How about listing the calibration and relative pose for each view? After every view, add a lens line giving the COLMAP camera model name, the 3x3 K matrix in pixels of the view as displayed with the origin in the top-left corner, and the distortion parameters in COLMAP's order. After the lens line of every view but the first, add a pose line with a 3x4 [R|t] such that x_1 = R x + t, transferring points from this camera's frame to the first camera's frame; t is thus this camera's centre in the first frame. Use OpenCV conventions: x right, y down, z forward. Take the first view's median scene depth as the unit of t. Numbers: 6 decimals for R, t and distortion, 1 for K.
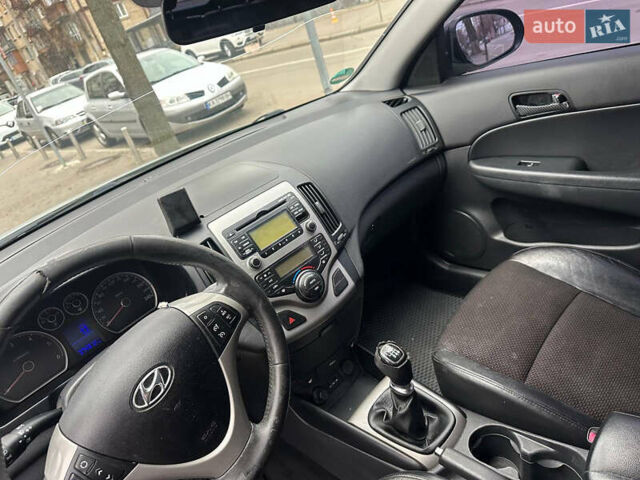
lens RADIAL K [[457.4, 0, 320.0], [0, 457.4, 240.0], [0, 0, 1]] dist [0.007169, -0.005948]
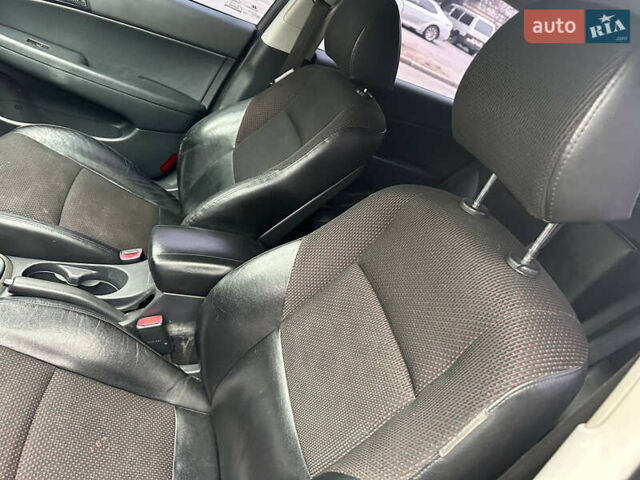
lens RADIAL K [[459.3, 0, 326.4], [0, 459.3, 243.0], [0, 0, 1]] dist [0.055947, -0.045696]
pose [[0.343656, -0.026851, 0.938712, -0.376801], [-0.114501, 0.990935, 0.070263, 0.152647], [-0.932089, -0.131630, 0.337466, -0.042883]]
